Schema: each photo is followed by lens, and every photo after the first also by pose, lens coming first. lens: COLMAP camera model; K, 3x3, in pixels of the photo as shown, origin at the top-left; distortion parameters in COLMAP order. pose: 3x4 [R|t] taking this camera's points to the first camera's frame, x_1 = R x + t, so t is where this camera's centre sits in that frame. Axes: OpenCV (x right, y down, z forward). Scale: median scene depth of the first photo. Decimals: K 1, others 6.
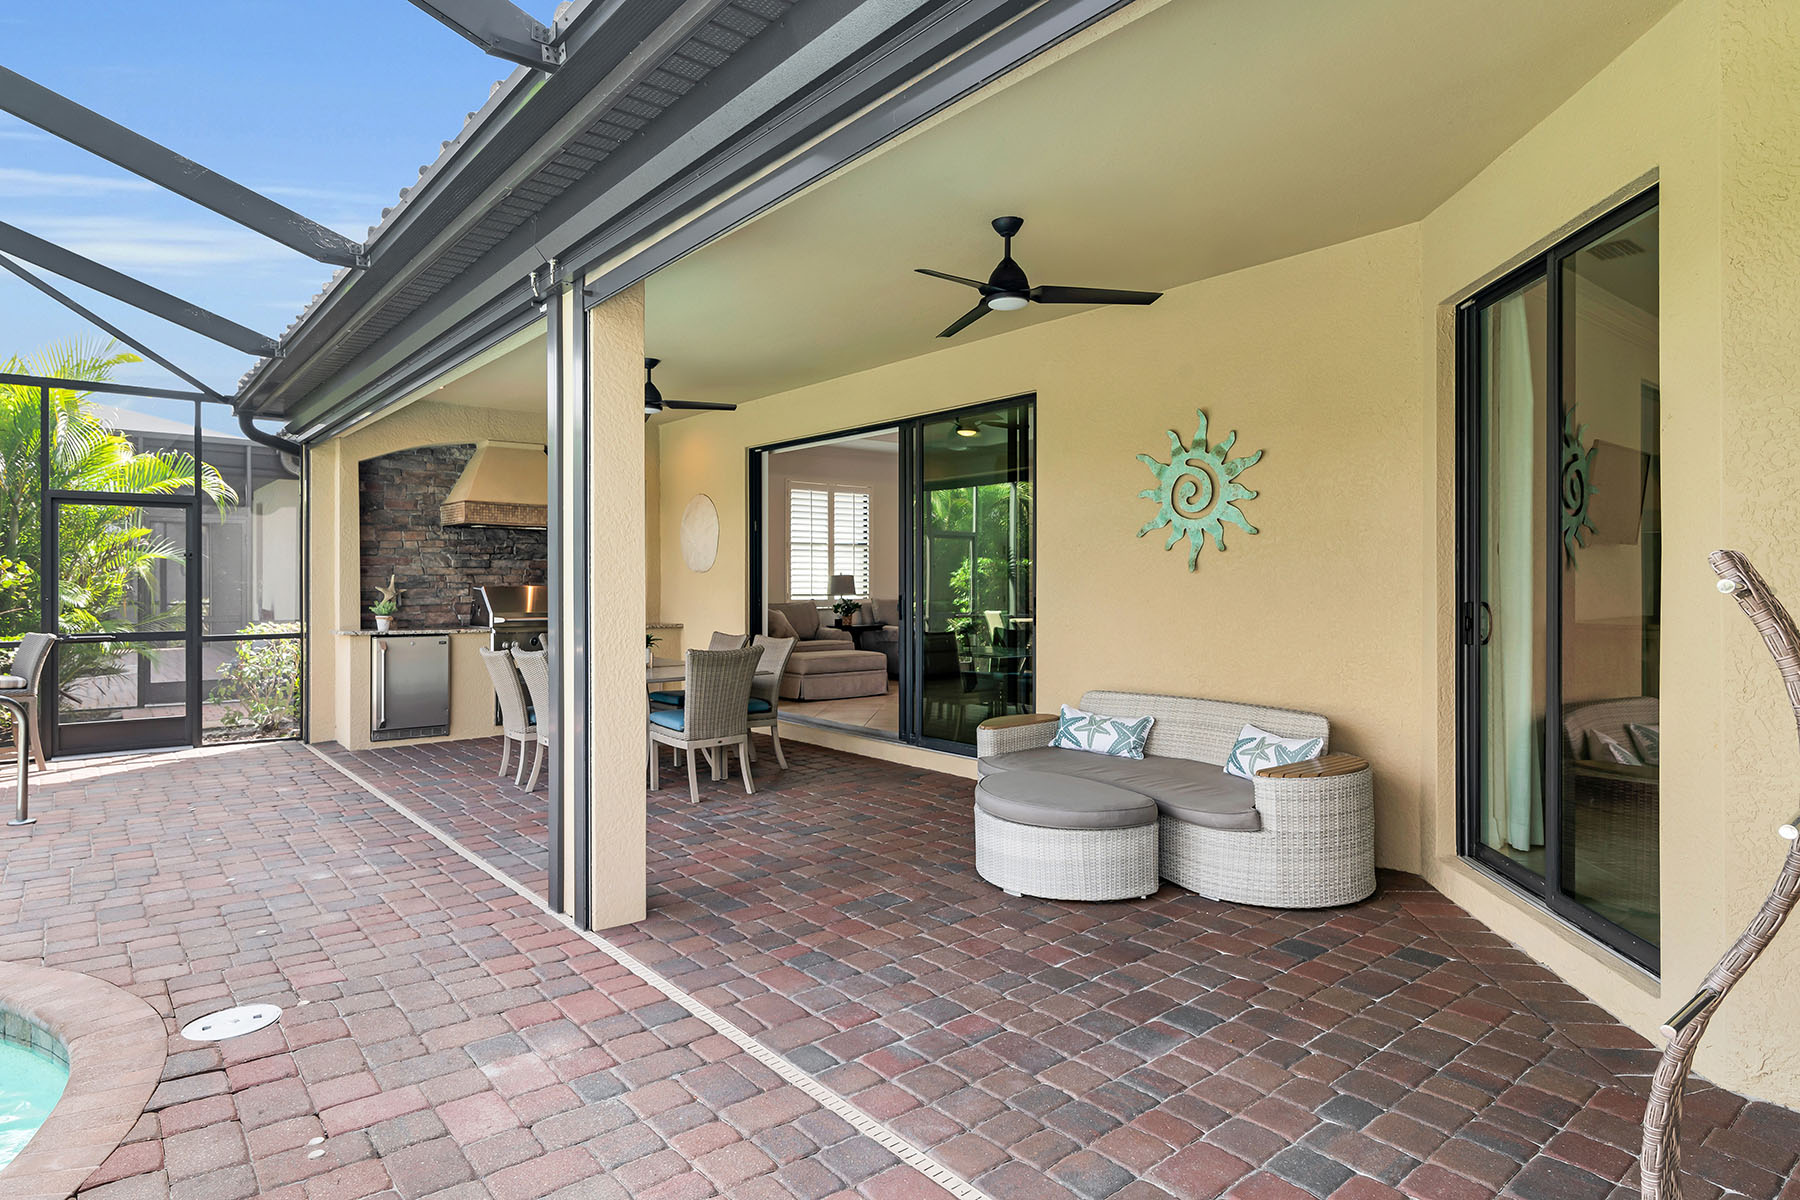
lens RADIAL K [[1029.3, 0, 899.4], [0, 1029.3, 591.6], [0, 0, 1]] dist [-0.000013, 0.000023]
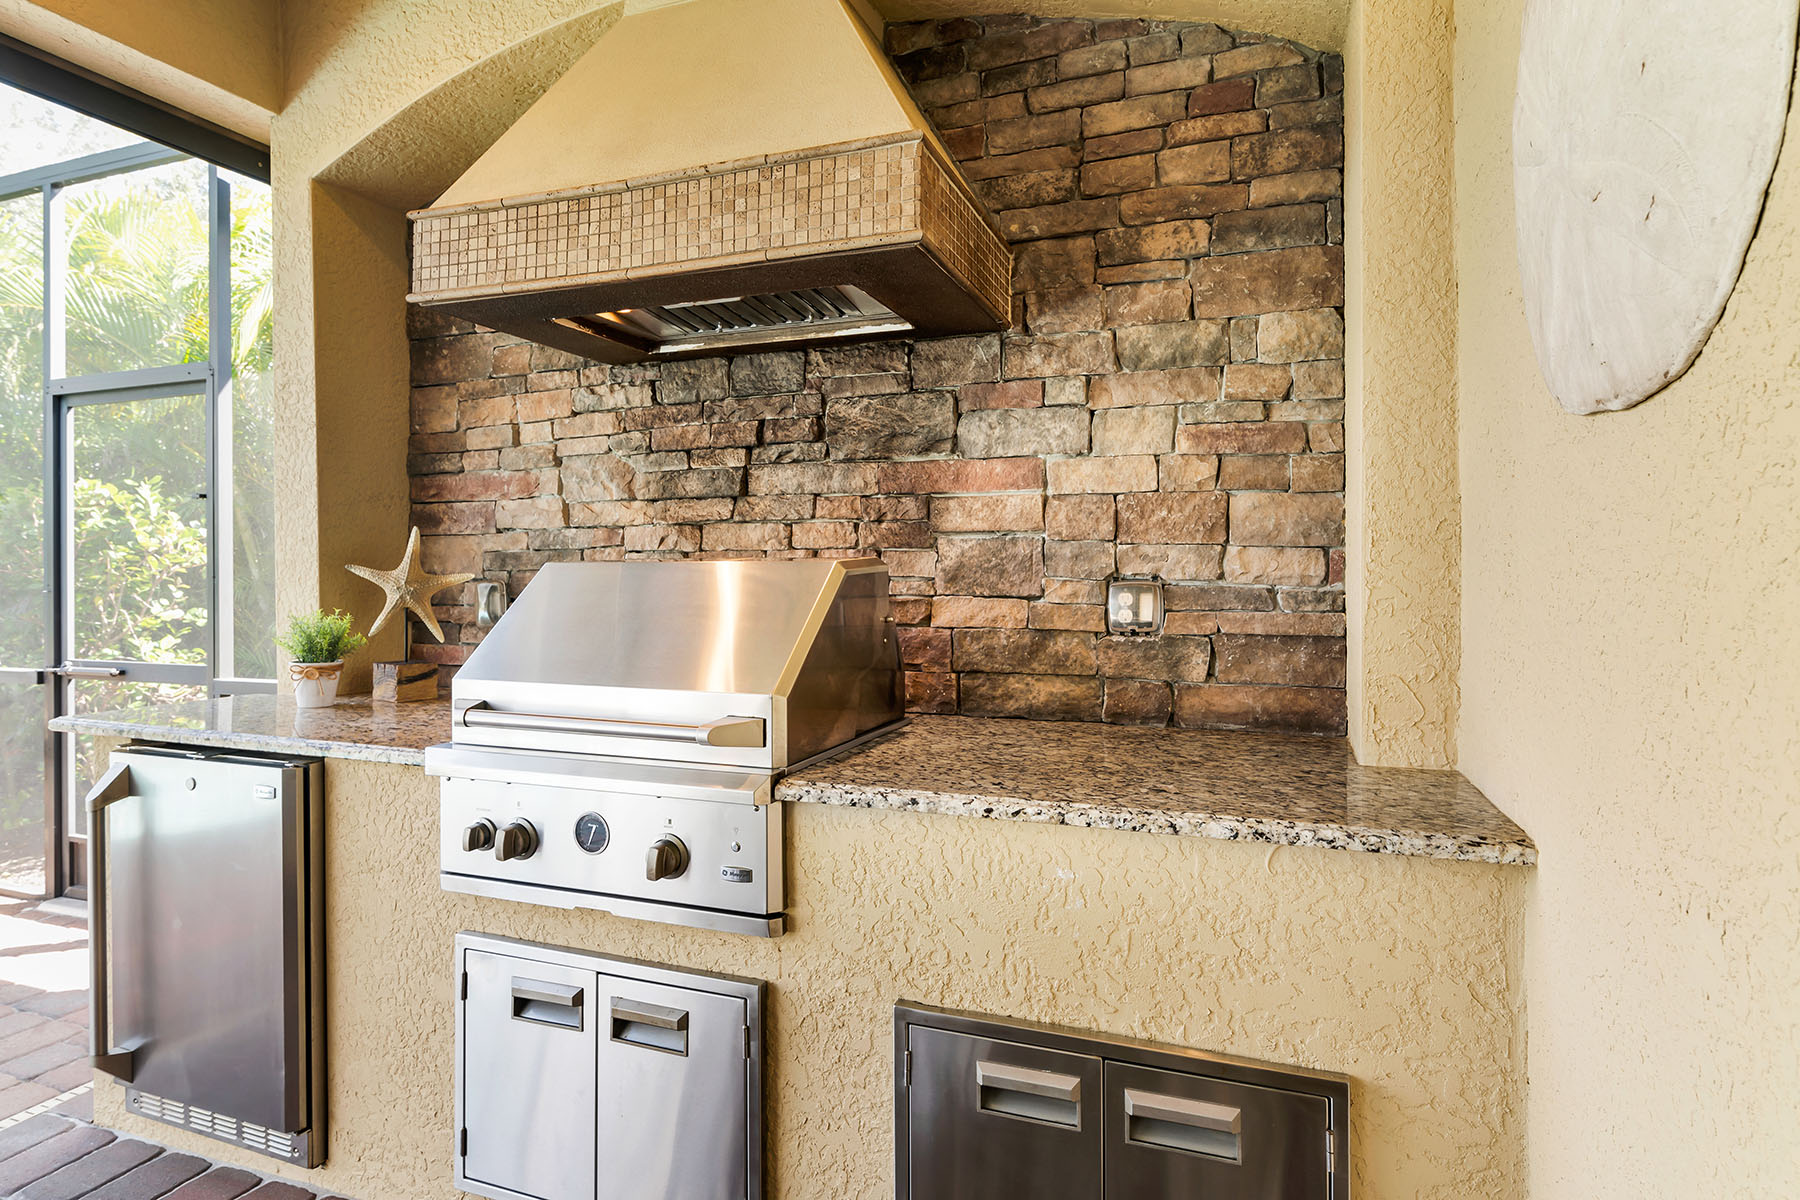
lens RADIAL K [[1029.3, 0, 899.1], [0, 1029.3, 593.3], [0, 0, 1]] dist [-0.000013, 0.000023]
pose [[0.491605, 0.007725, -0.870784, -0.139094], [-0.005048, 0.999969, 0.006022, 0.000871], [0.870804, 0.001435, 0.491629, 0.910348]]
